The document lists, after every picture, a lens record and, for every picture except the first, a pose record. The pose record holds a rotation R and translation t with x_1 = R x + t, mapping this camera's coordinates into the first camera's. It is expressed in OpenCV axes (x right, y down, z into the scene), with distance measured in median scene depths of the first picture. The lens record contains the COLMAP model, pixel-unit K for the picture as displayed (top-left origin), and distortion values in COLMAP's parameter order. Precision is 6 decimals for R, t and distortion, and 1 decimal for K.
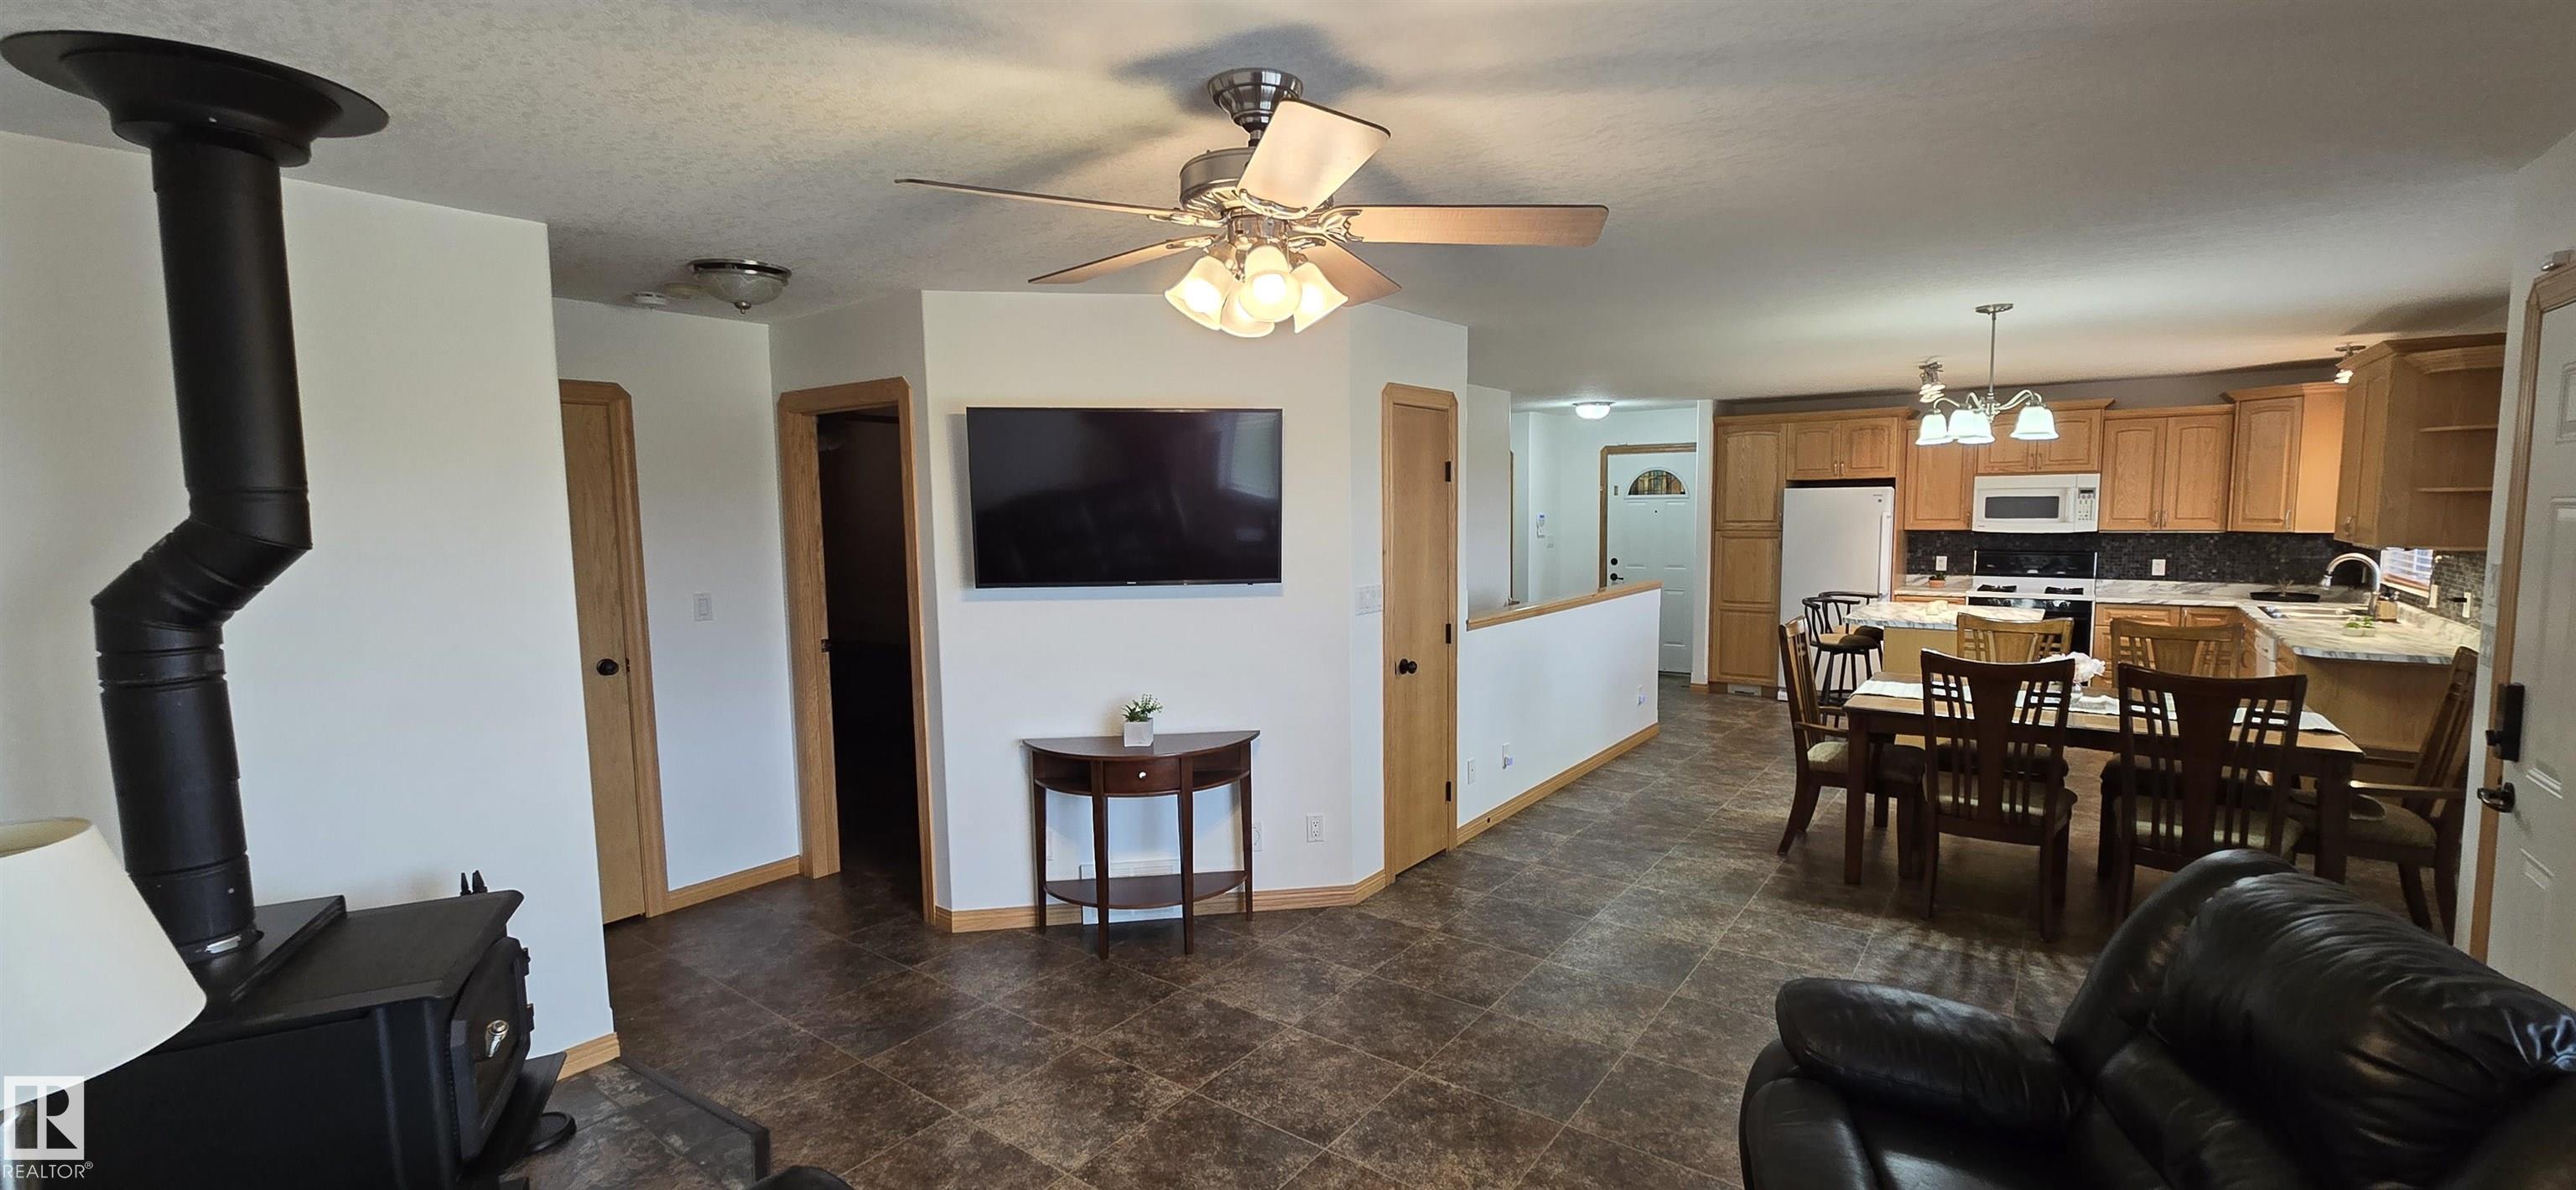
lens RADIAL K [[1062.6, 0, 1295.4], [0, 1062.6, 606.8], [0, 0, 1]] dist [0.002349, 0.000095]
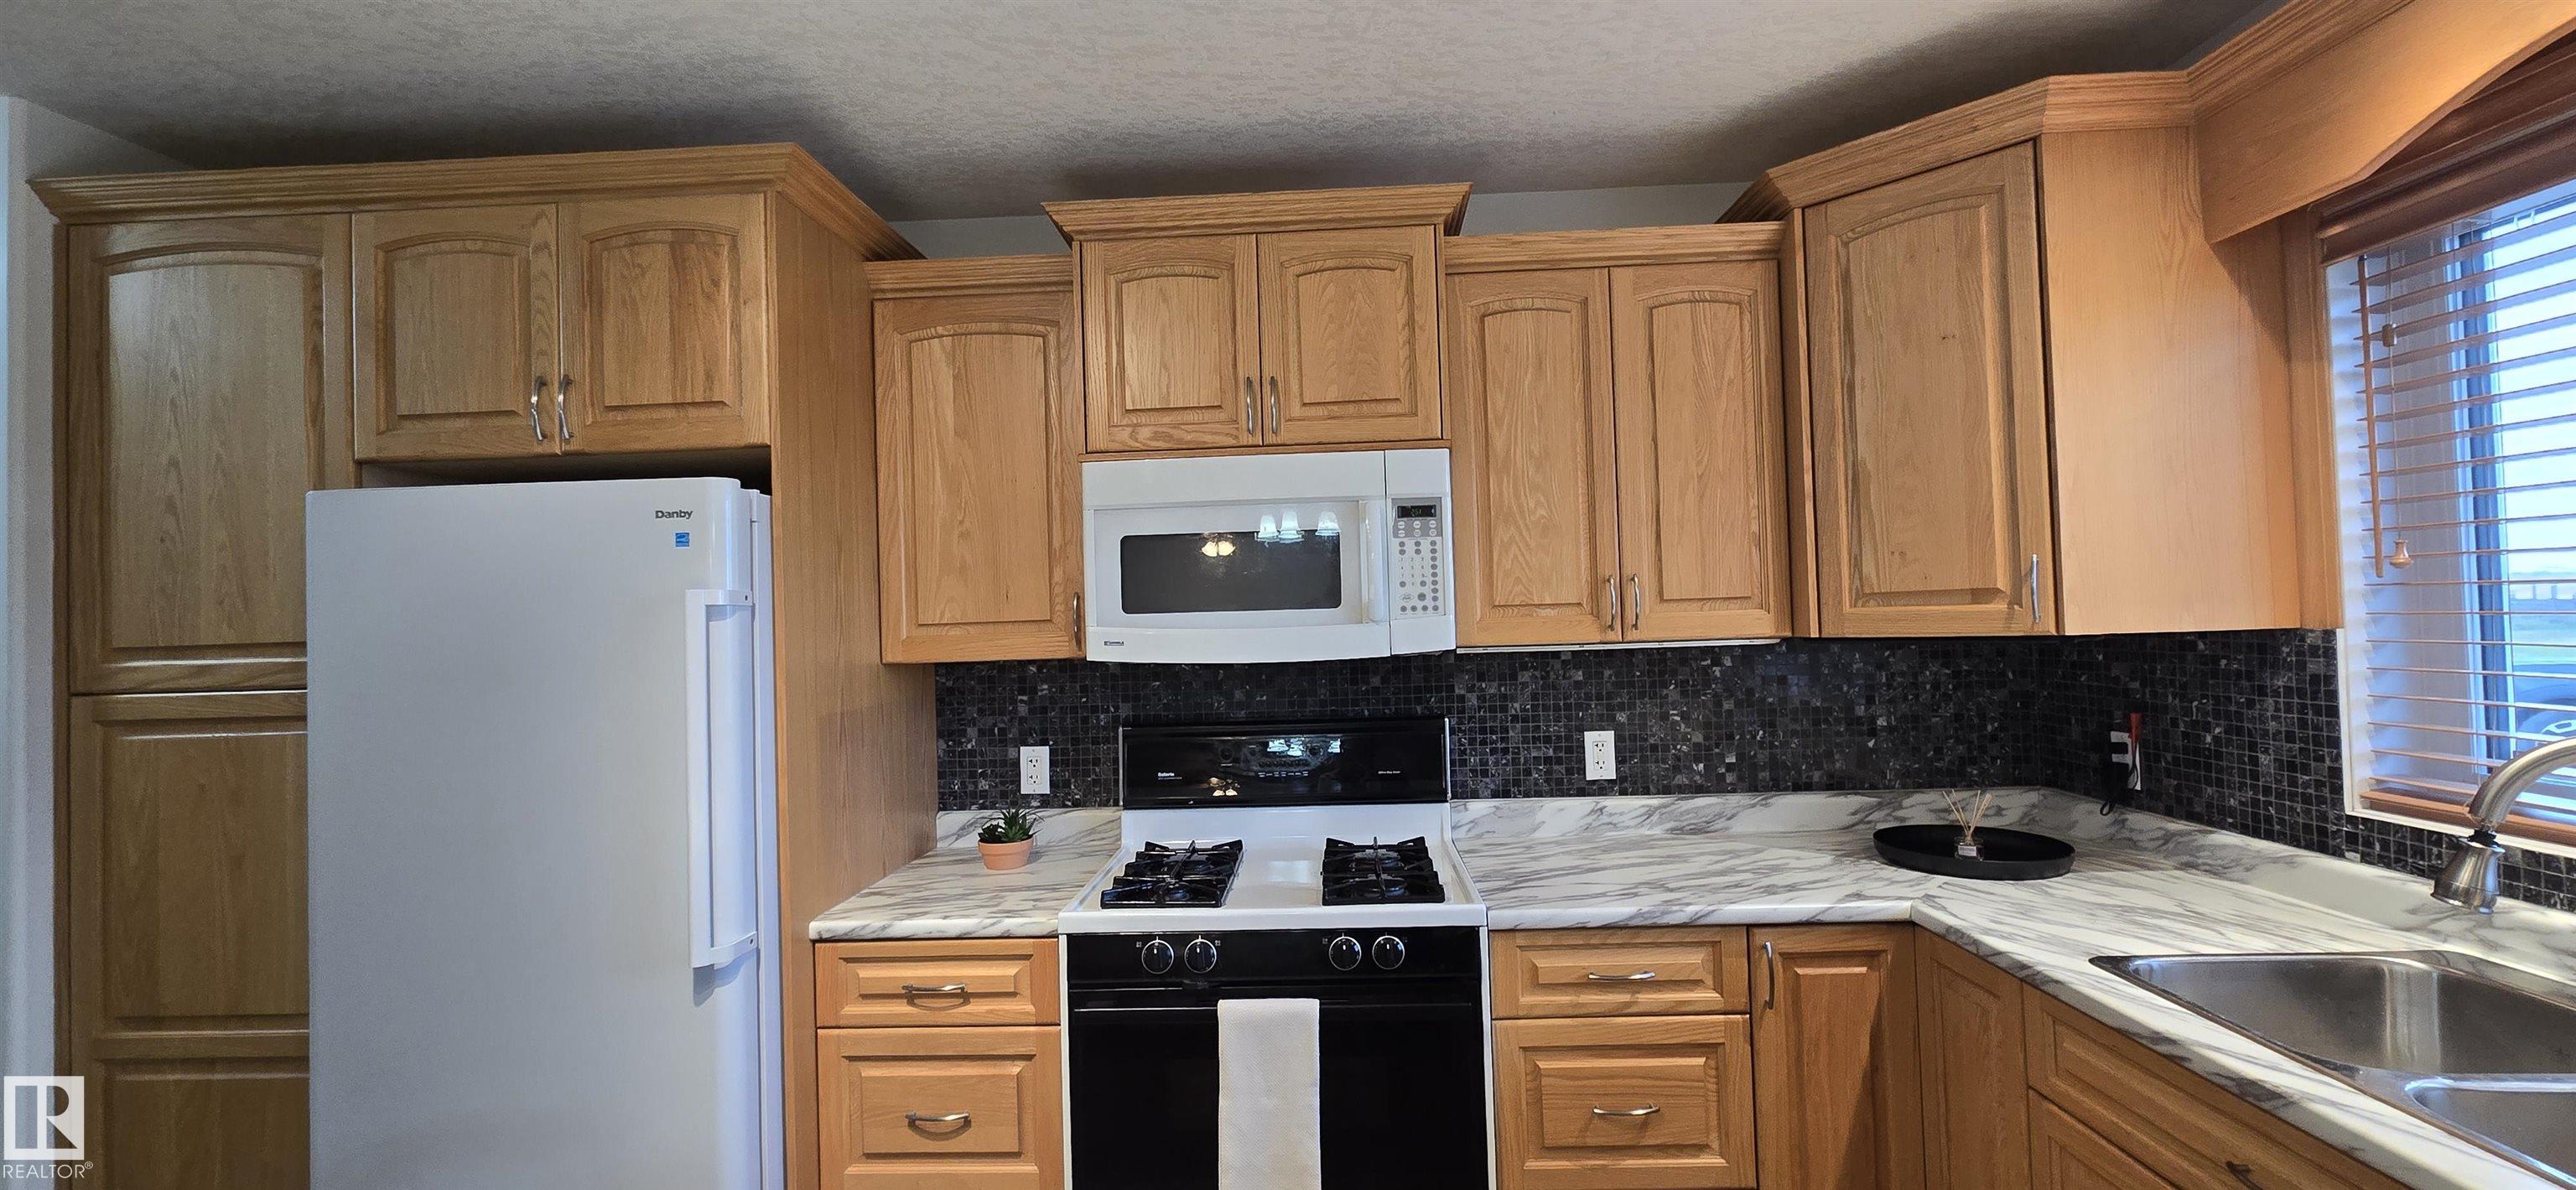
lens RADIAL K [[1062.6, 0, 1289.6], [0, 1062.6, 604.4], [0, 0, 1]] dist [0.002349, 0.000095]
pose [[0.828288, -0.003995, 0.560288, 0.565214], [0.073293, 0.992155, -0.101276, -0.058536], [-0.555488, 0.124950, 0.822083, 0.801228]]
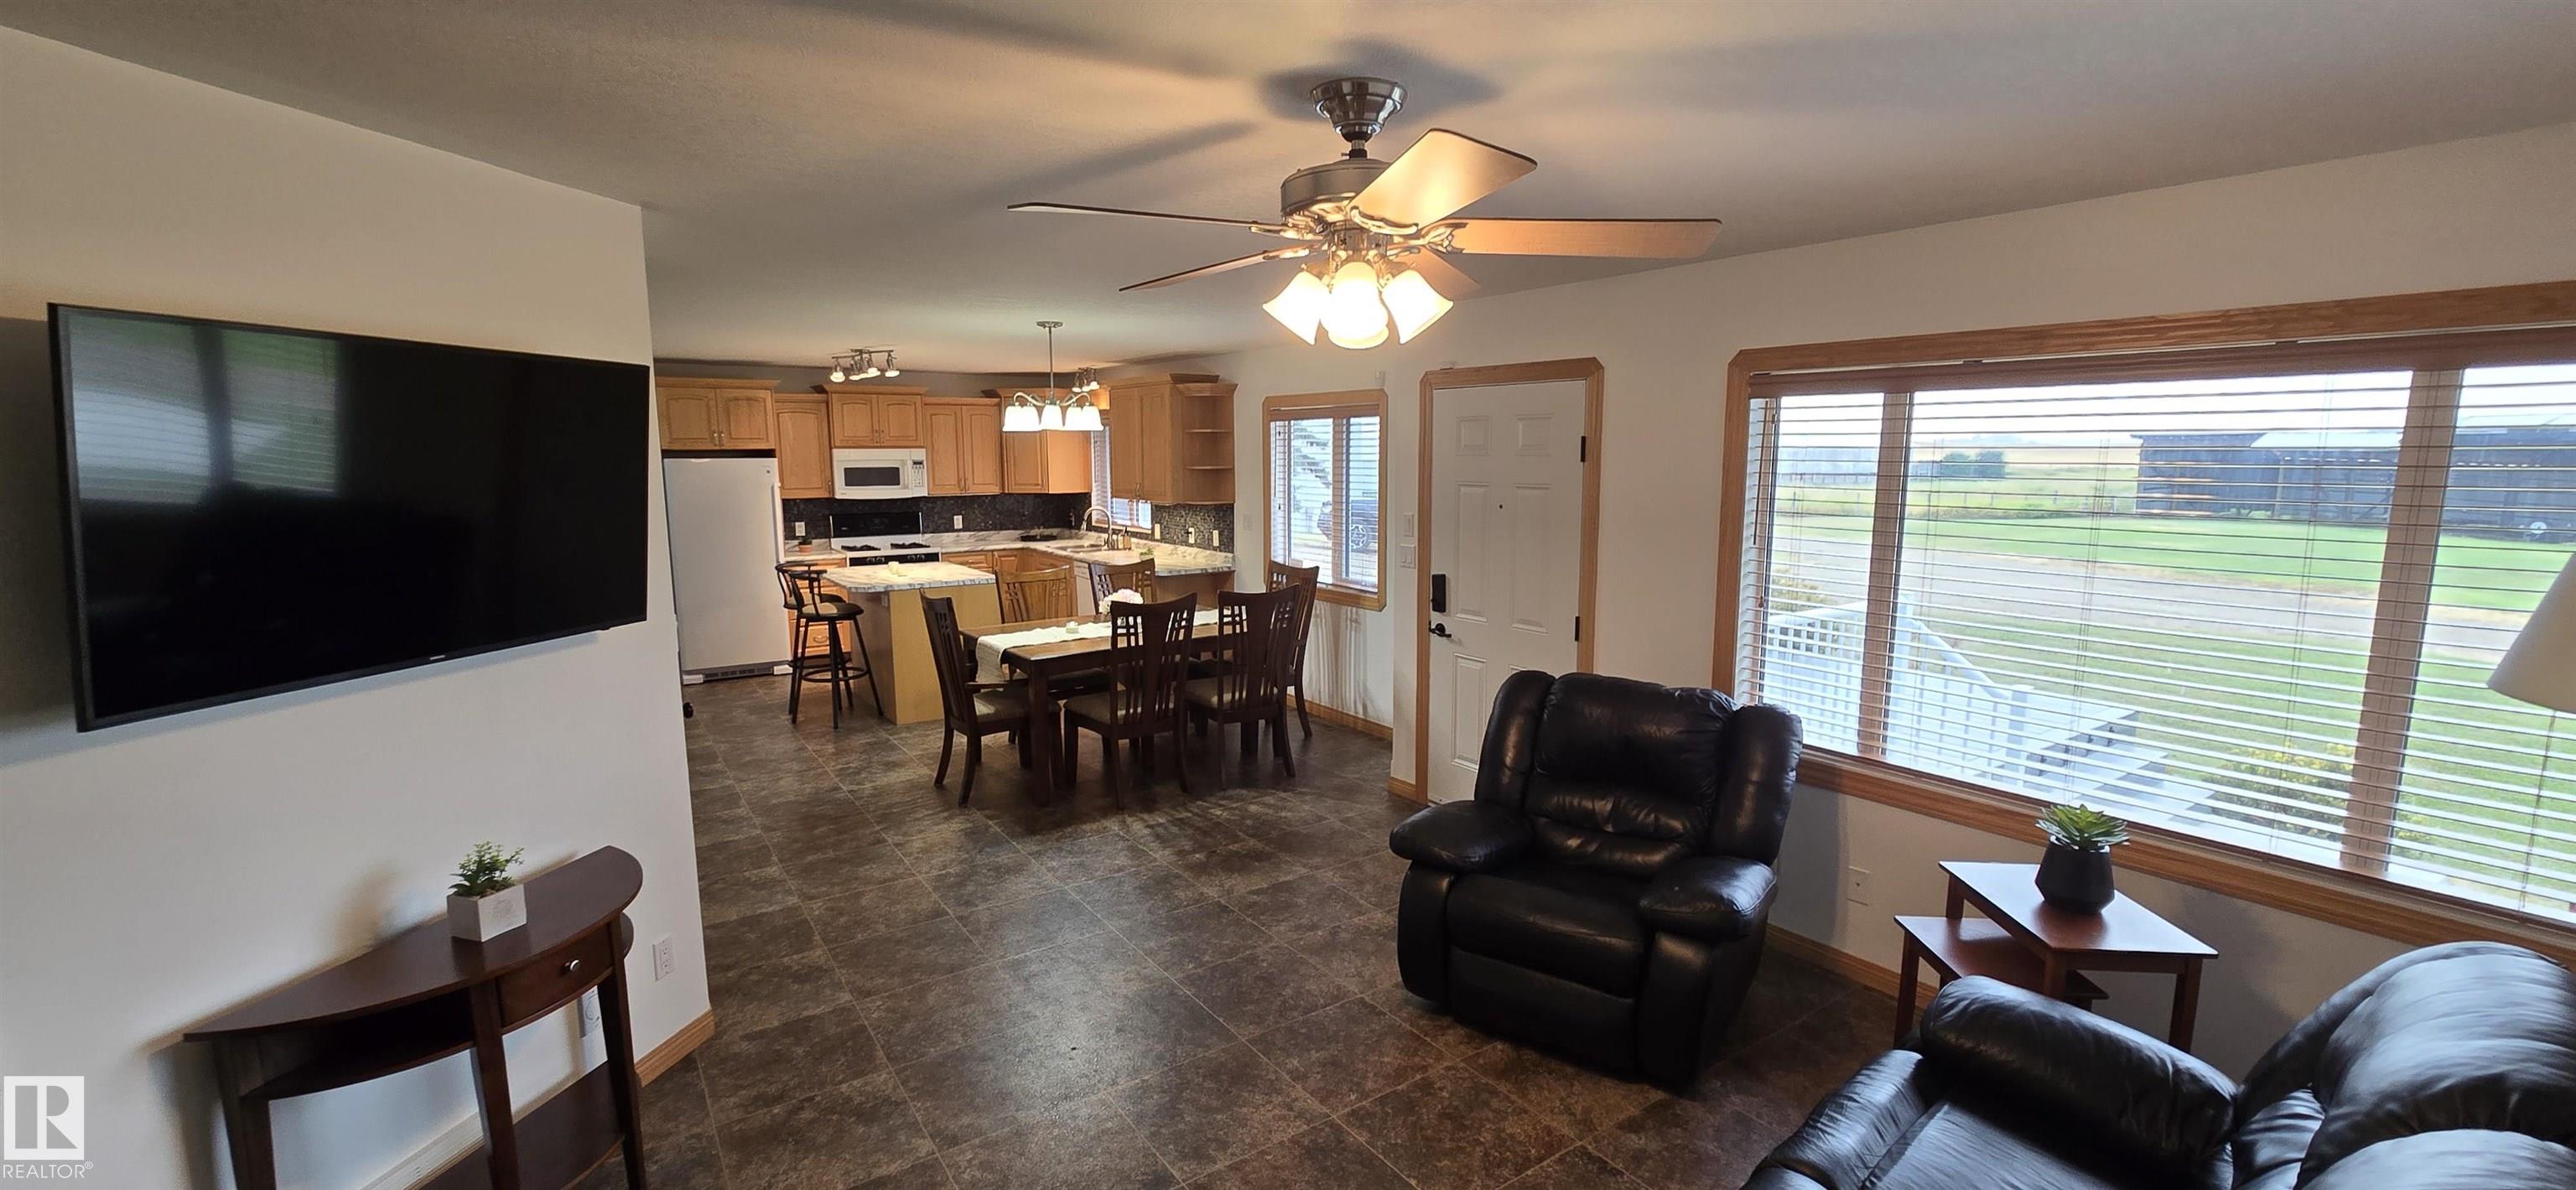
lens RADIAL K [[1062.6, 0, 1329.1], [0, 1062.6, 535.4], [0, 0, 1]] dist [0.002349, 0.000095]
pose [[0.301769, -0.065308, 0.951142, -0.281975], [0.089073, 0.995219, 0.040075, -0.033291], [-0.949211, 0.072628, 0.306143, 0.188919]]
